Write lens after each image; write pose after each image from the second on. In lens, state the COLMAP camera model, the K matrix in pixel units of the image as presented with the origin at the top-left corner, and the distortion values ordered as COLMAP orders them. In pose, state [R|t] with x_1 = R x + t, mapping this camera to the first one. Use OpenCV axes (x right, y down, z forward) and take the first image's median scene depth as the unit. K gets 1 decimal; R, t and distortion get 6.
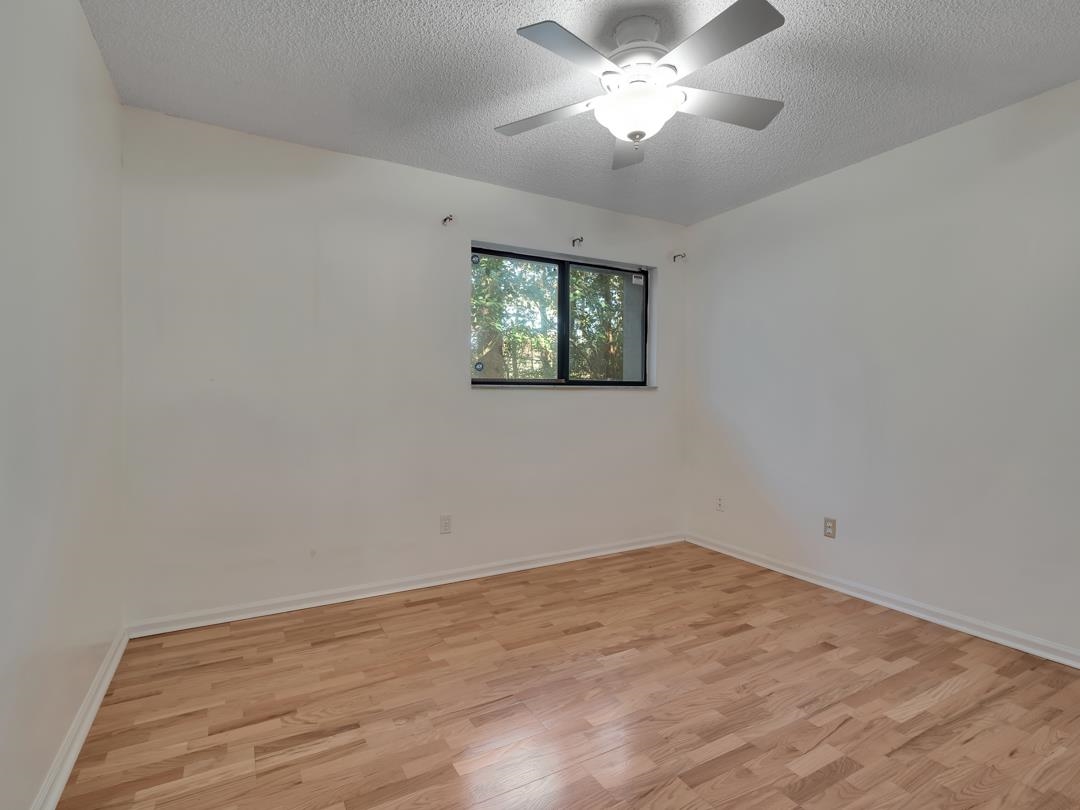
lens RADIAL K [[522.9, 0, 532.9], [0, 522.9, 403.0], [0, 0, 1]] dist [0.001859, -0.005161]
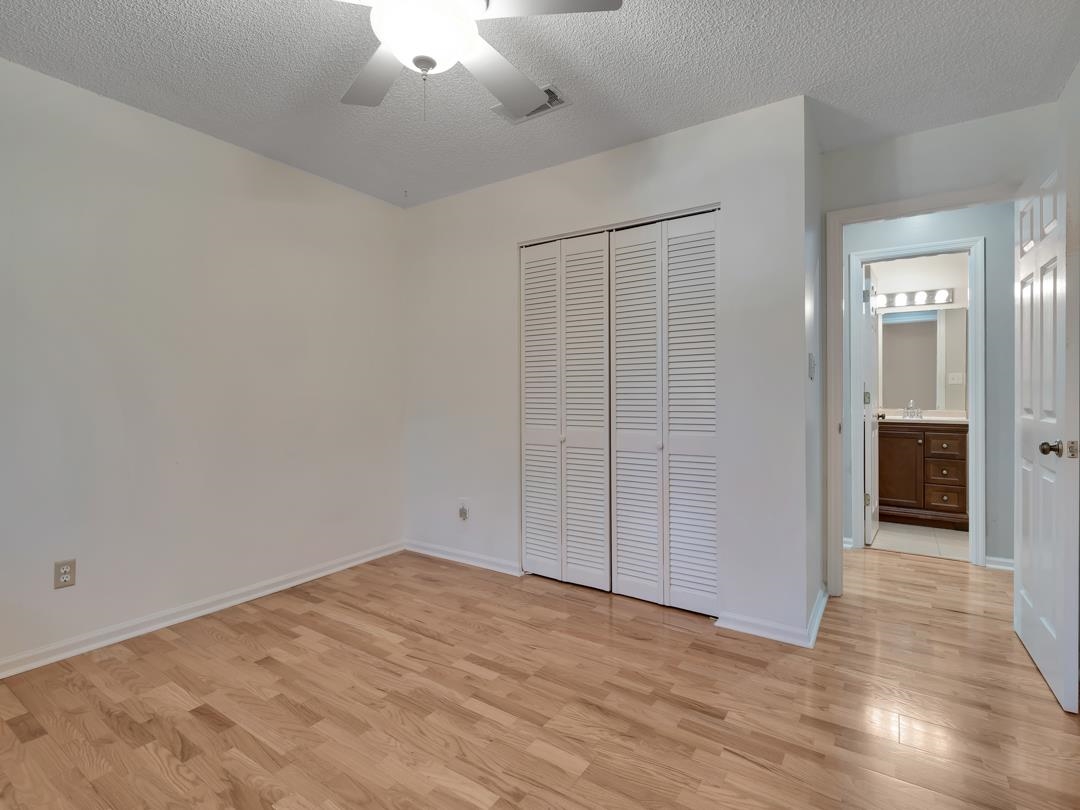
lens RADIAL K [[522.9, 0, 536.8], [0, 522.9, 398.7], [0, 0, 1]] dist [0.001859, -0.005161]
pose [[-0.435404, -0.012878, 0.900143, -0.449408], [0.010901, 0.999749, 0.019577, -0.011124], [-0.900169, 0.018337, -0.435154, 0.920019]]
